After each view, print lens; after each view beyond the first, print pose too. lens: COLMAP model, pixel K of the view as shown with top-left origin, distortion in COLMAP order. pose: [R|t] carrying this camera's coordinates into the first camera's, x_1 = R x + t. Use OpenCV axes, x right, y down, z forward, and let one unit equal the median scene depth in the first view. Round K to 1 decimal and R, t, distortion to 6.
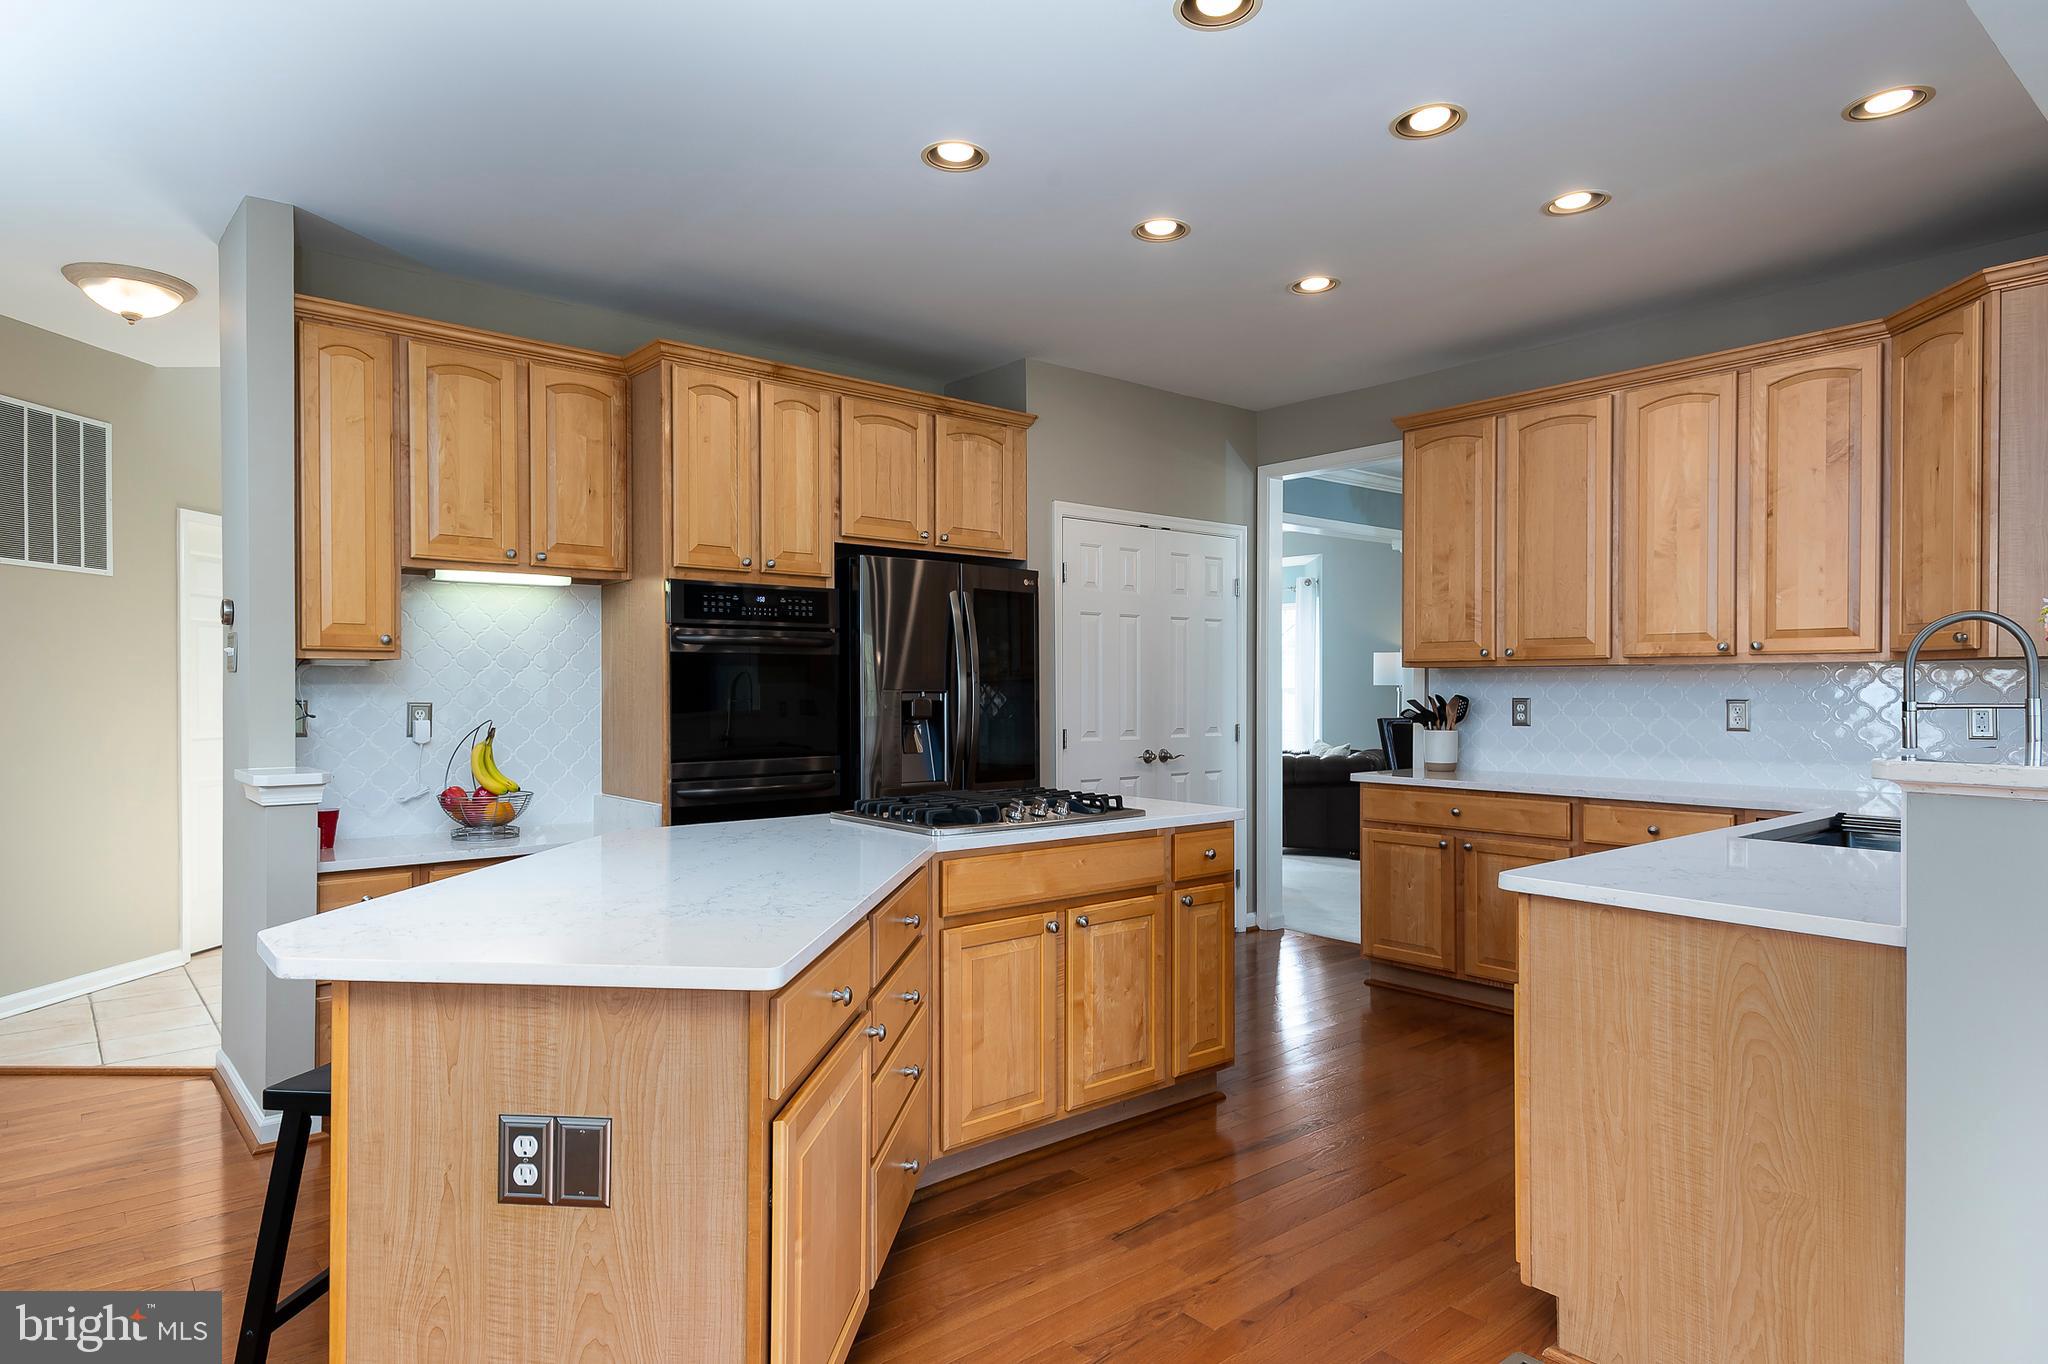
lens RADIAL K [[1128.2, 0, 1011.8], [0, 1128.2, 685.1], [0, 0, 1]] dist [0.005381, -0.007425]
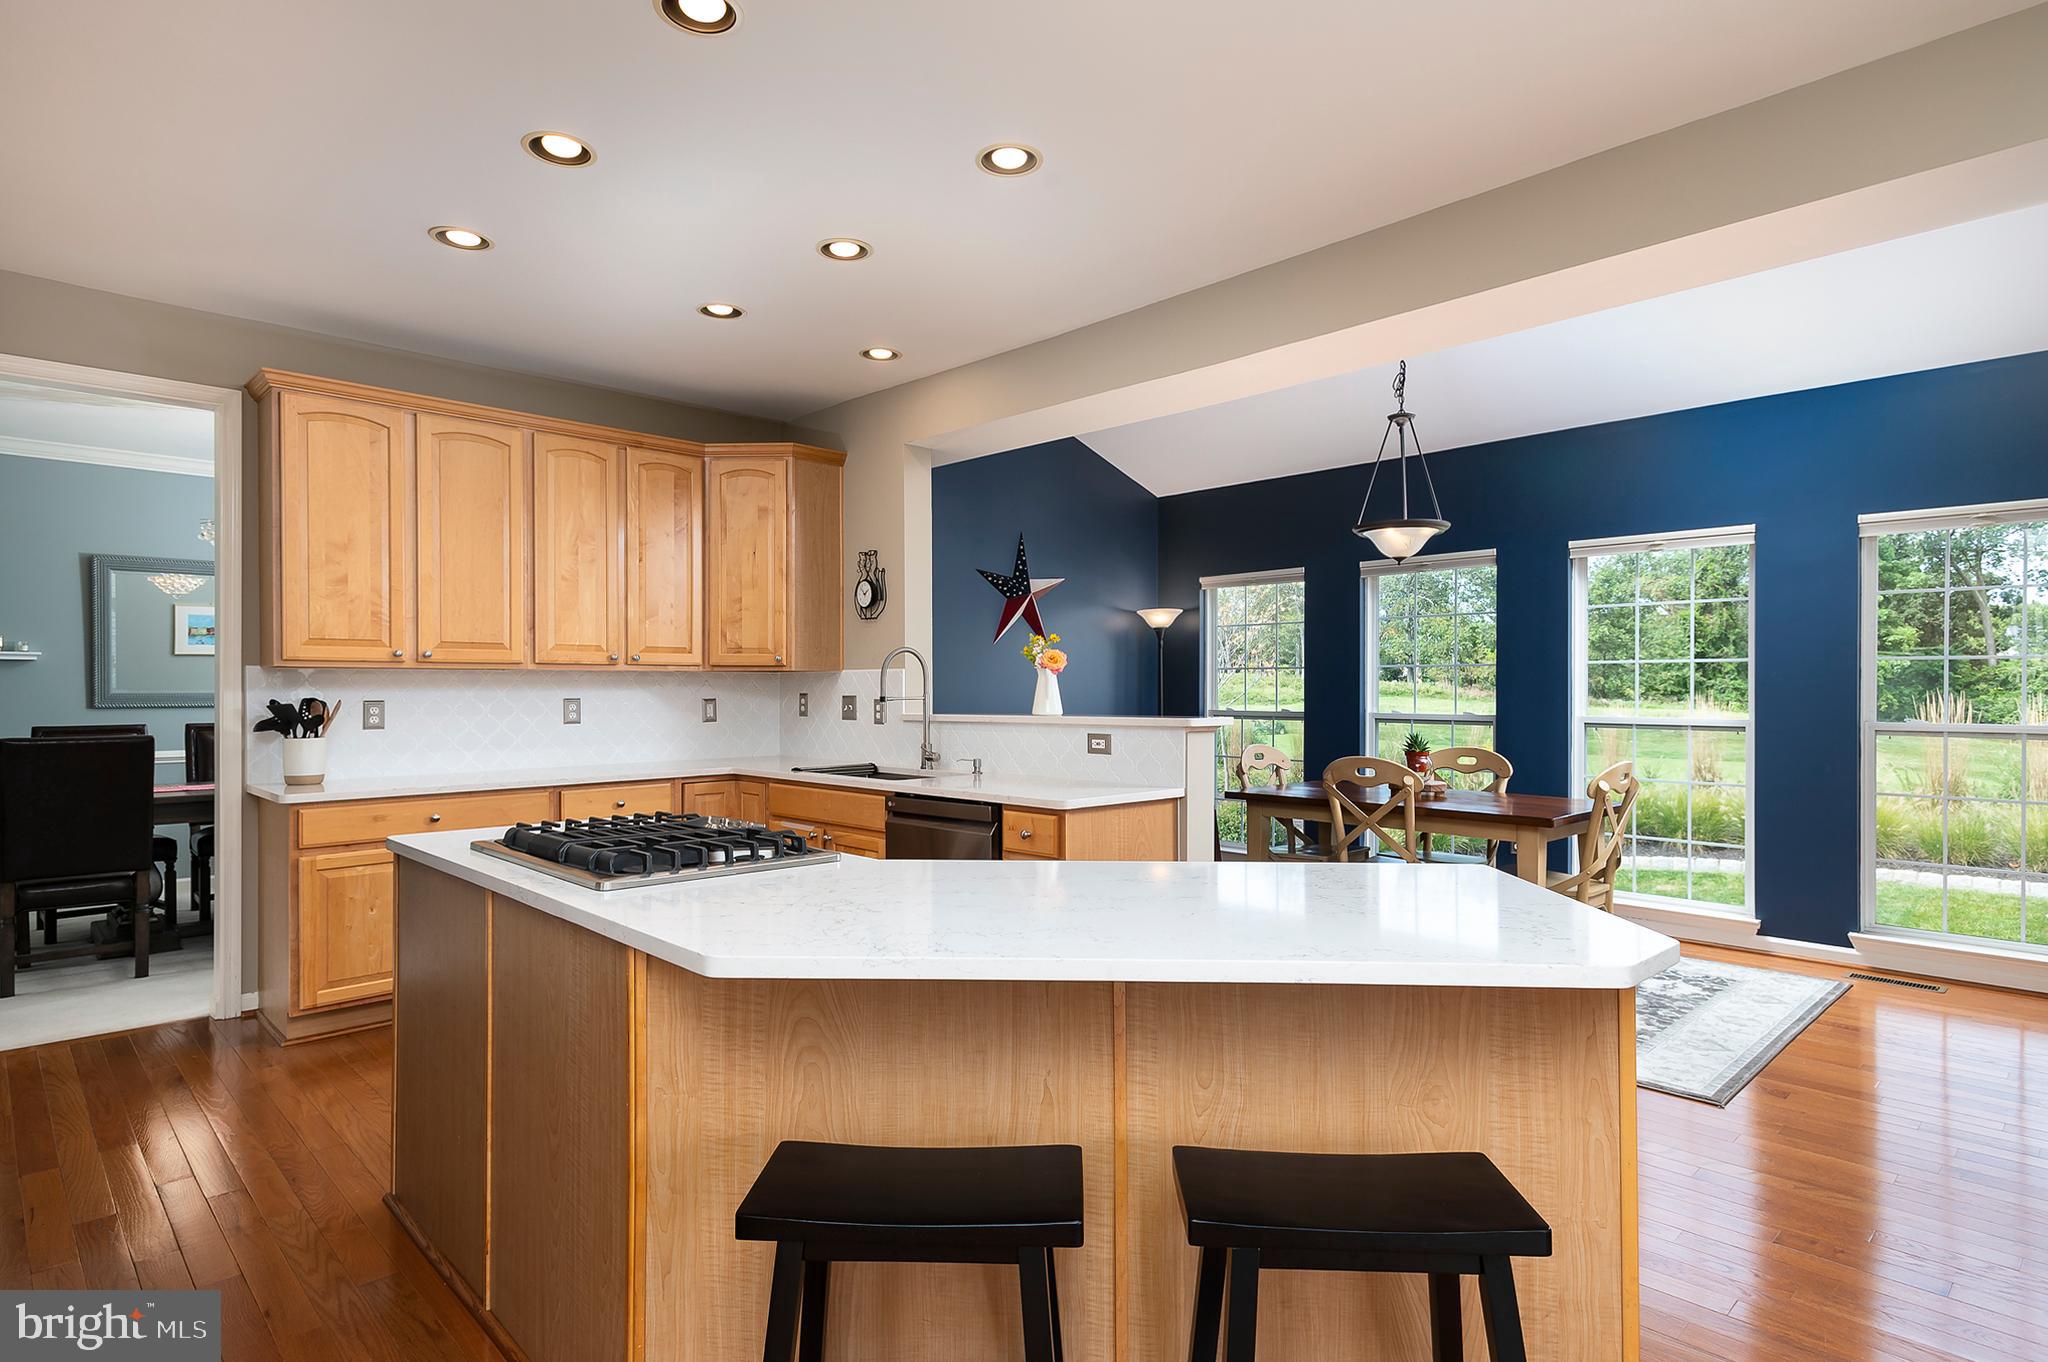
lens RADIAL K [[1068.6, 0, 1012.2], [0, 1068.6, 691.9], [0, 0, 1]] dist [0.000779, 0.000251]
pose [[-0.089076, -0.004151, 0.996016, -0.601607], [0.003467, 0.999984, 0.004478, 0.001873], [-0.996019, 0.003852, -0.089060, 0.626914]]
